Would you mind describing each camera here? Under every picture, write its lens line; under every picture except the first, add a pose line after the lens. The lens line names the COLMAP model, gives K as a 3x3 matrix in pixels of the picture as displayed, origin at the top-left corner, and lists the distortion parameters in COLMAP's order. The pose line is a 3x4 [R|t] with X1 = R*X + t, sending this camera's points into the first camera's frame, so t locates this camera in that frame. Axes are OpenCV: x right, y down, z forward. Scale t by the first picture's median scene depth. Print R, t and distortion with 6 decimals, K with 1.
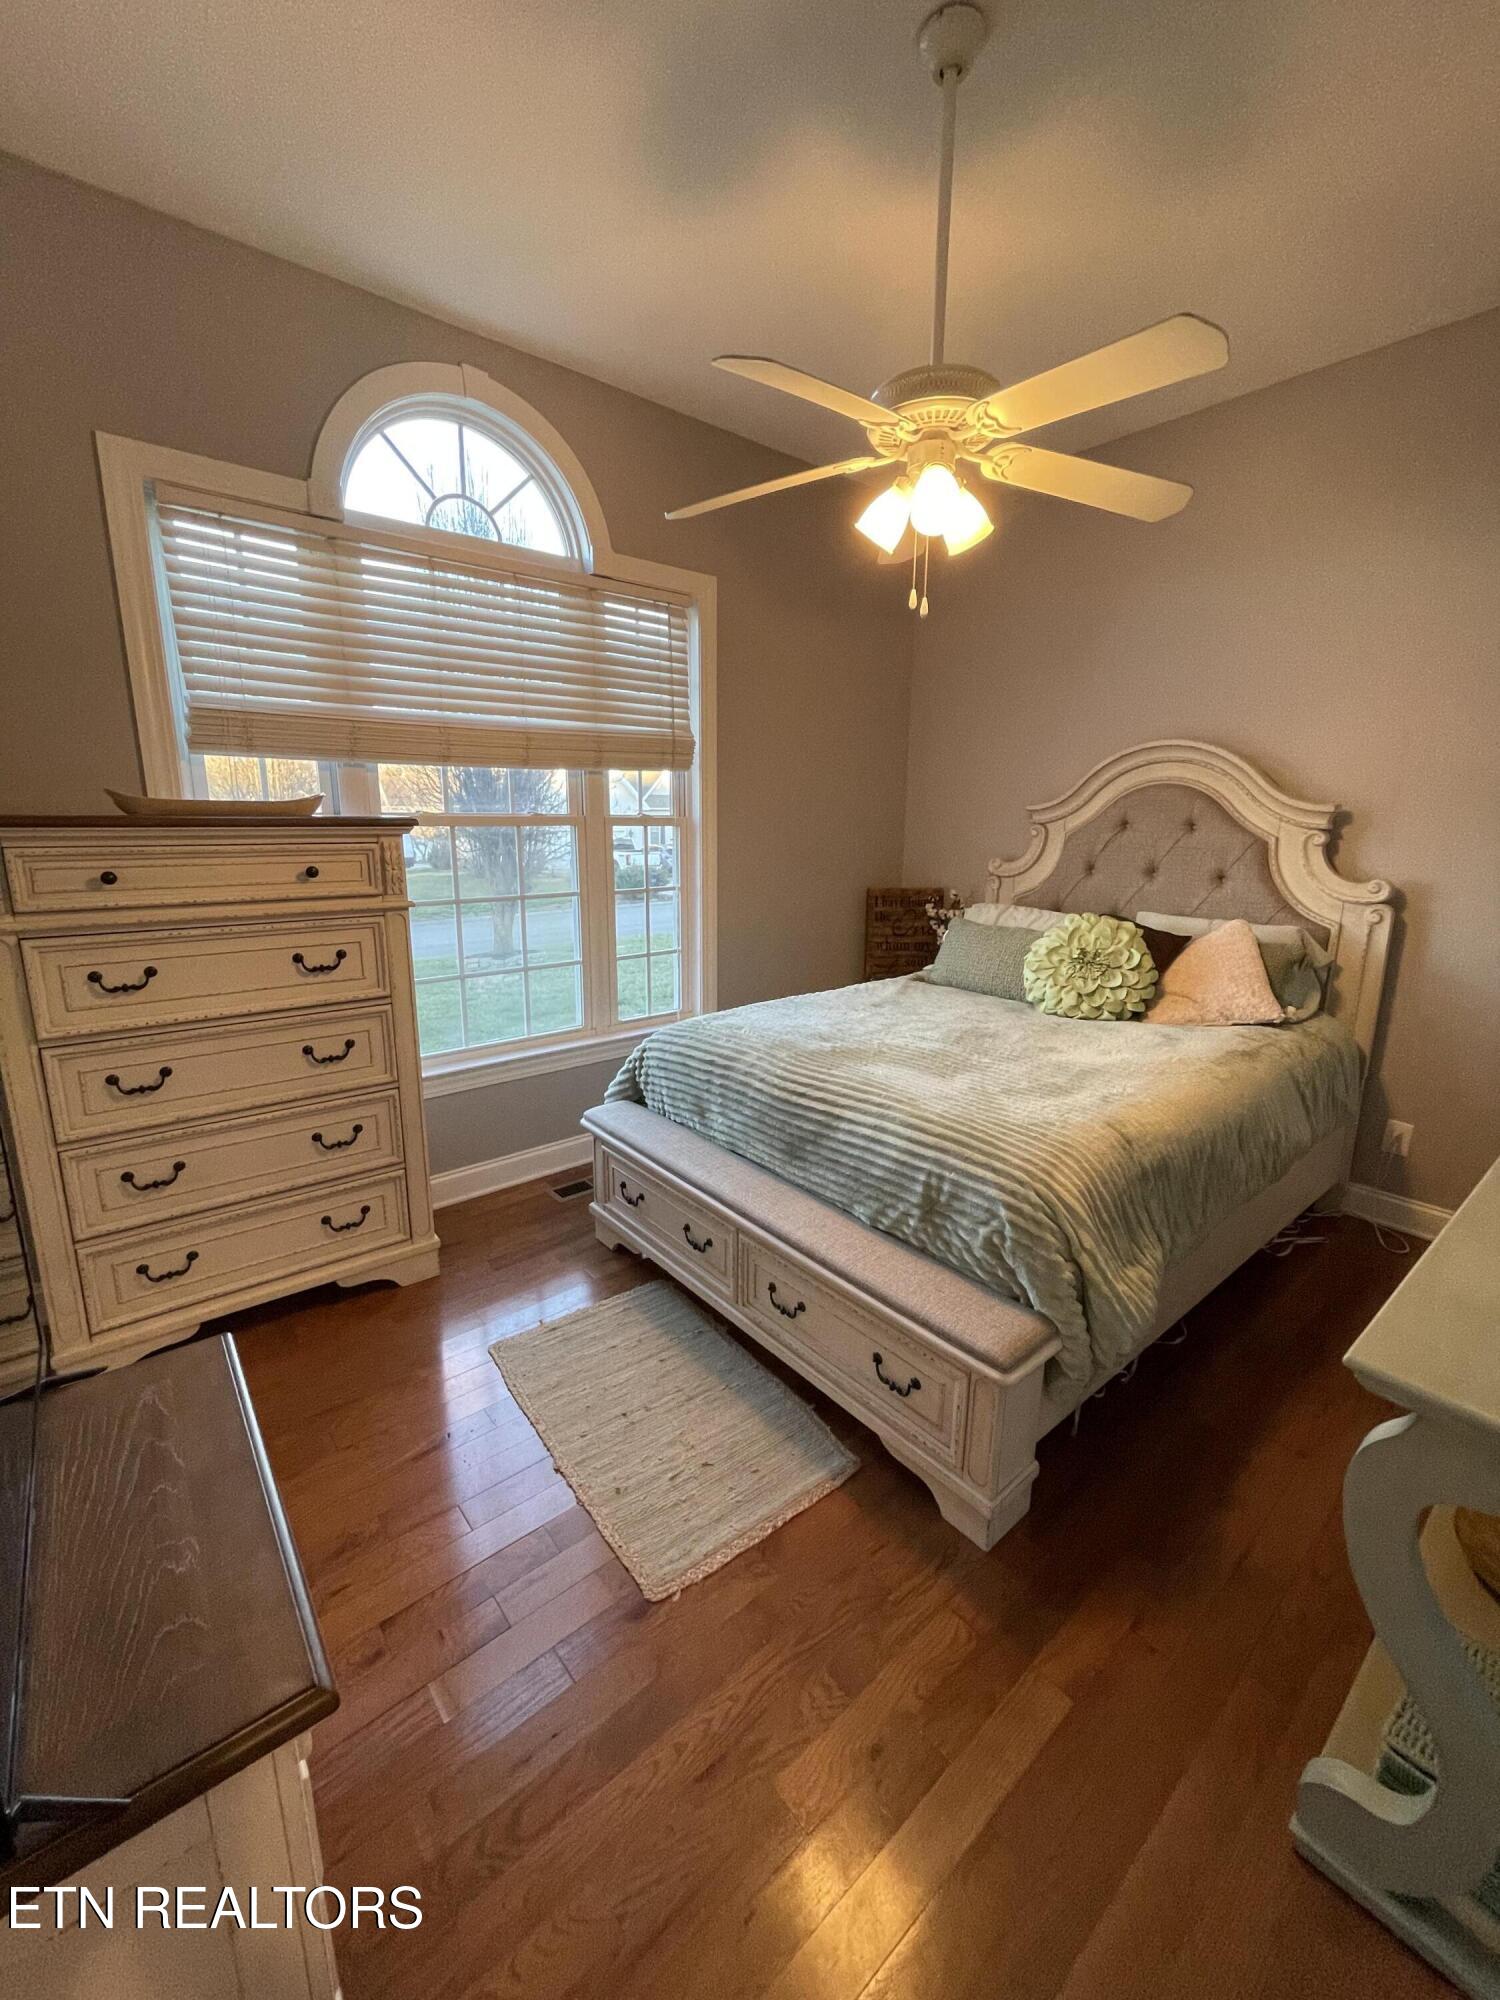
lens RADIAL K [[812.8, 0, 749.8], [0, 812.8, 994.5], [0, 0, 1]] dist [-0.004655, 0.001402]
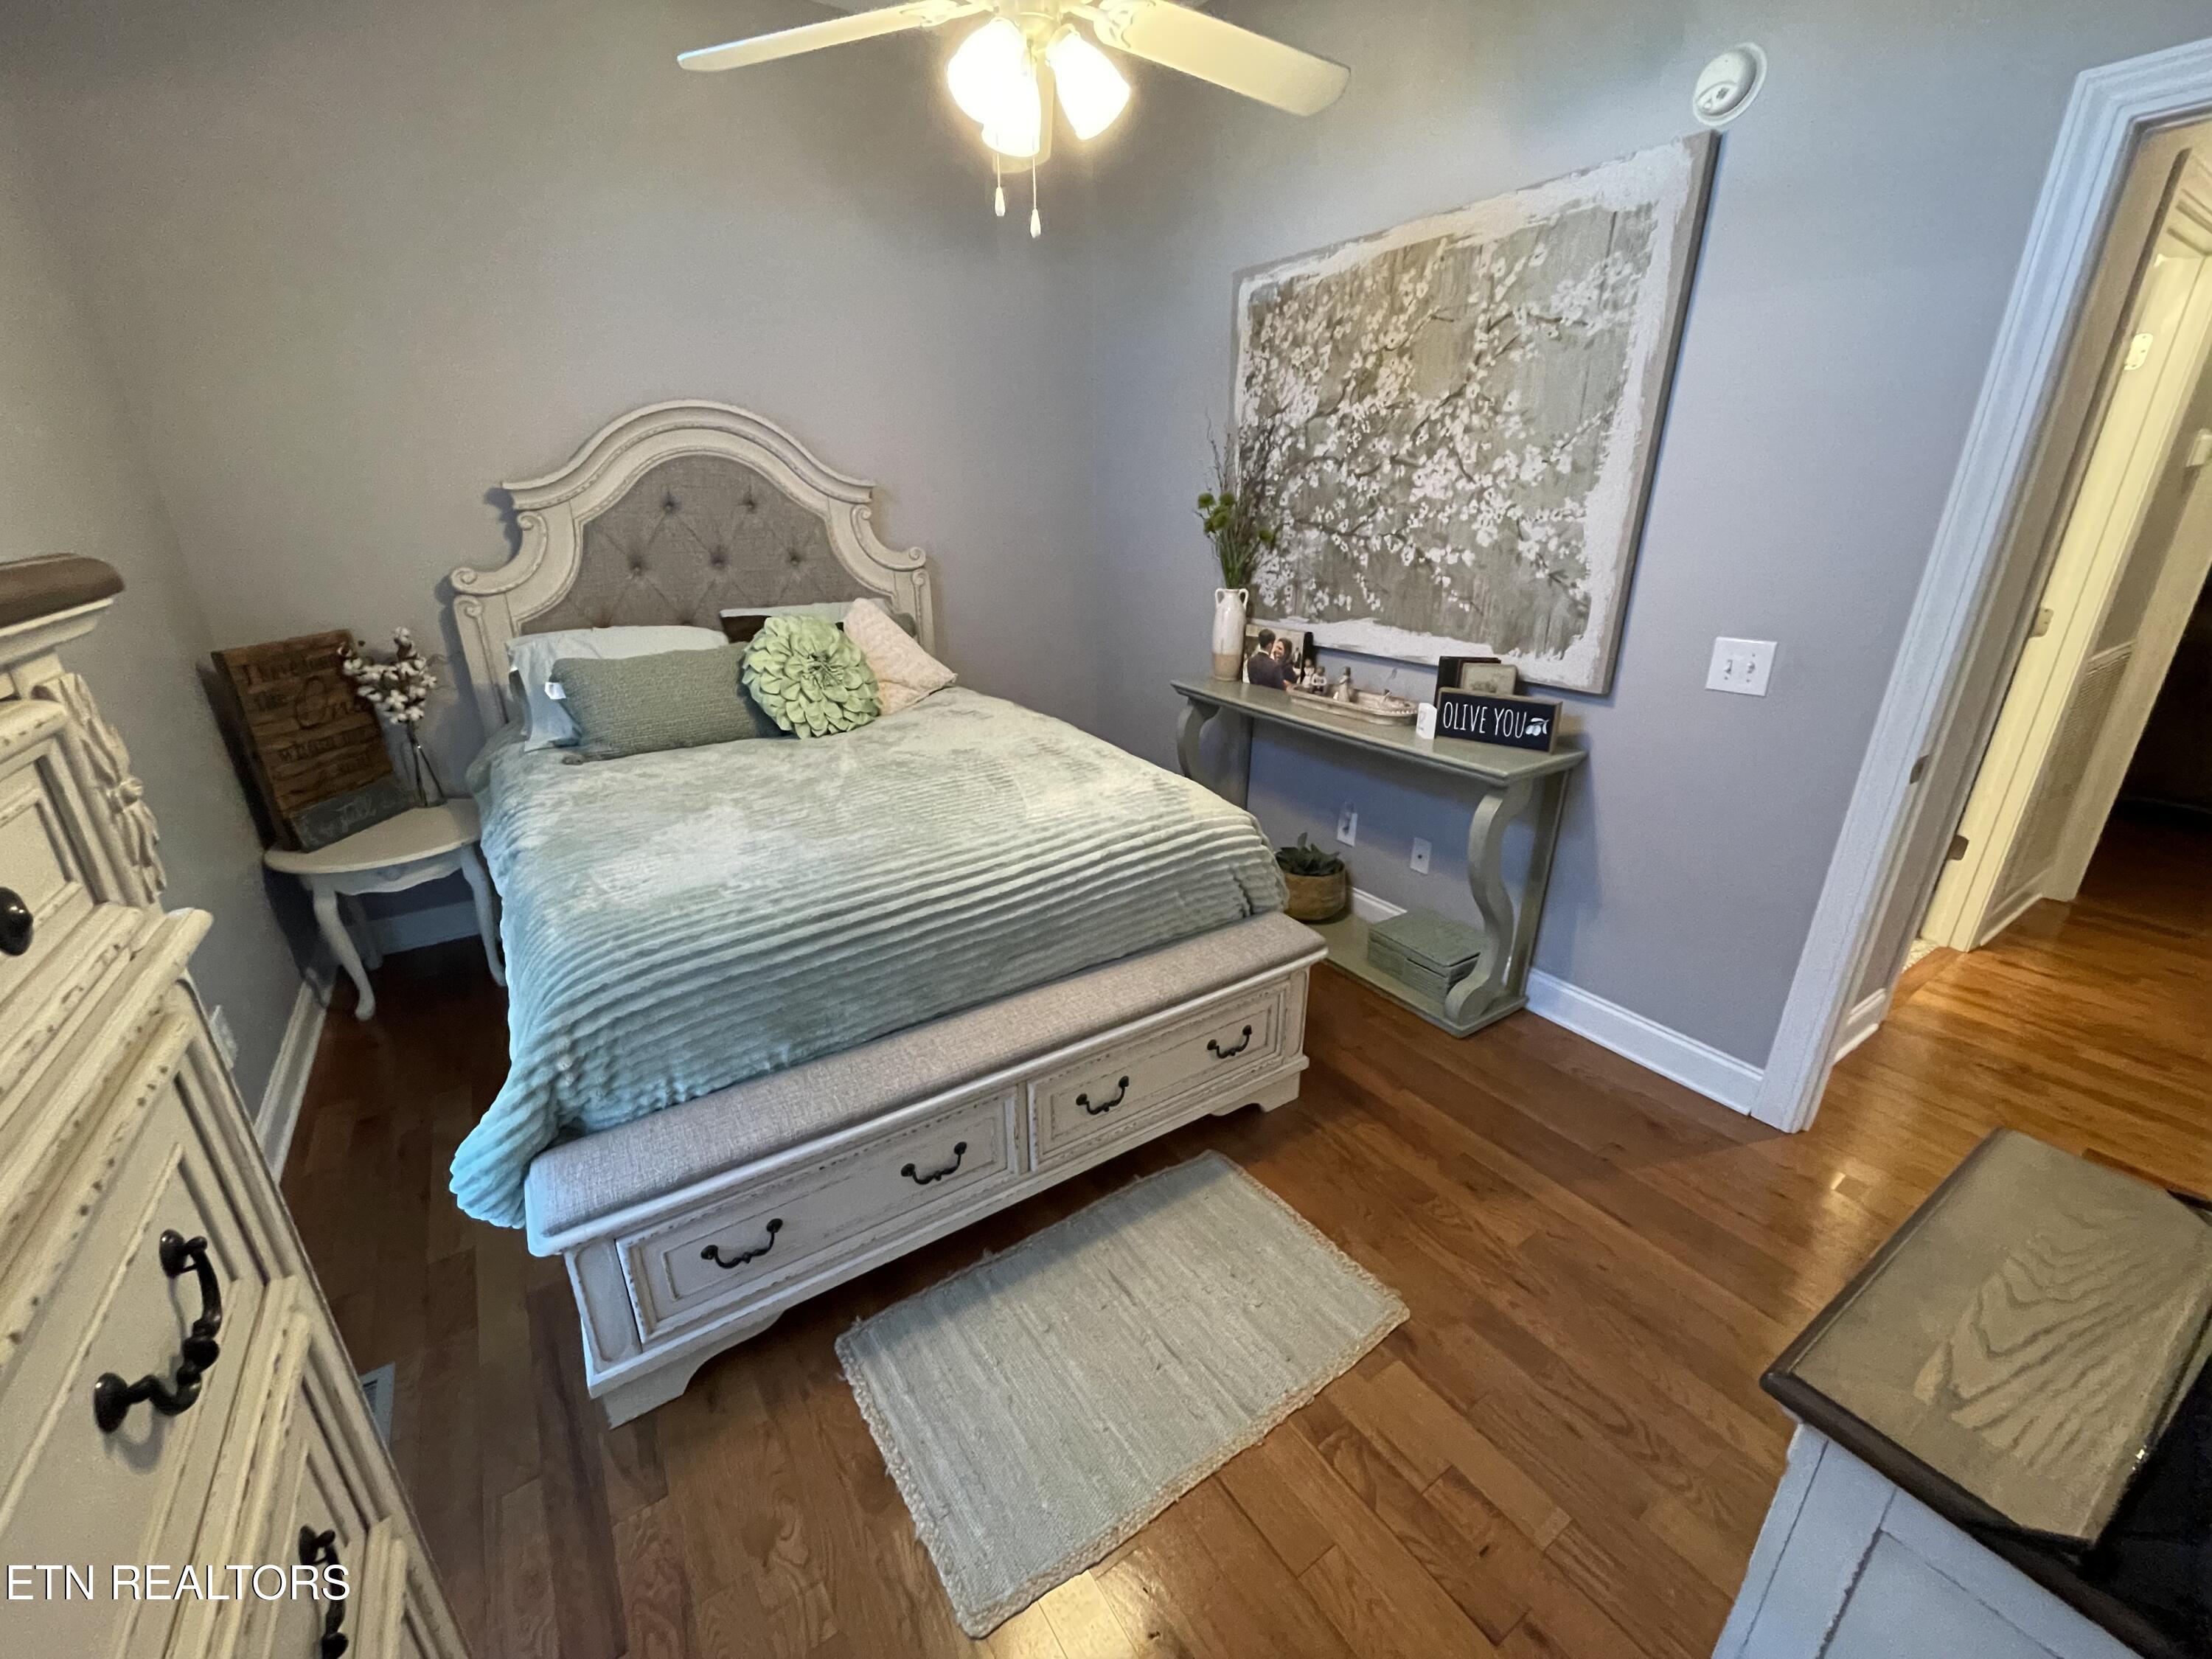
lens RADIAL K [[899.0, 0, 1094.3], [0, 899.0, 830.7], [0, 0, 1]] dist [-0.004655, 0.001402]
pose [[0.118135, -0.366408, 0.922924, -0.509497], [0.223462, 0.915402, 0.334819, -0.138136], [-0.967527, 0.166685, 0.190019, 0.554468]]
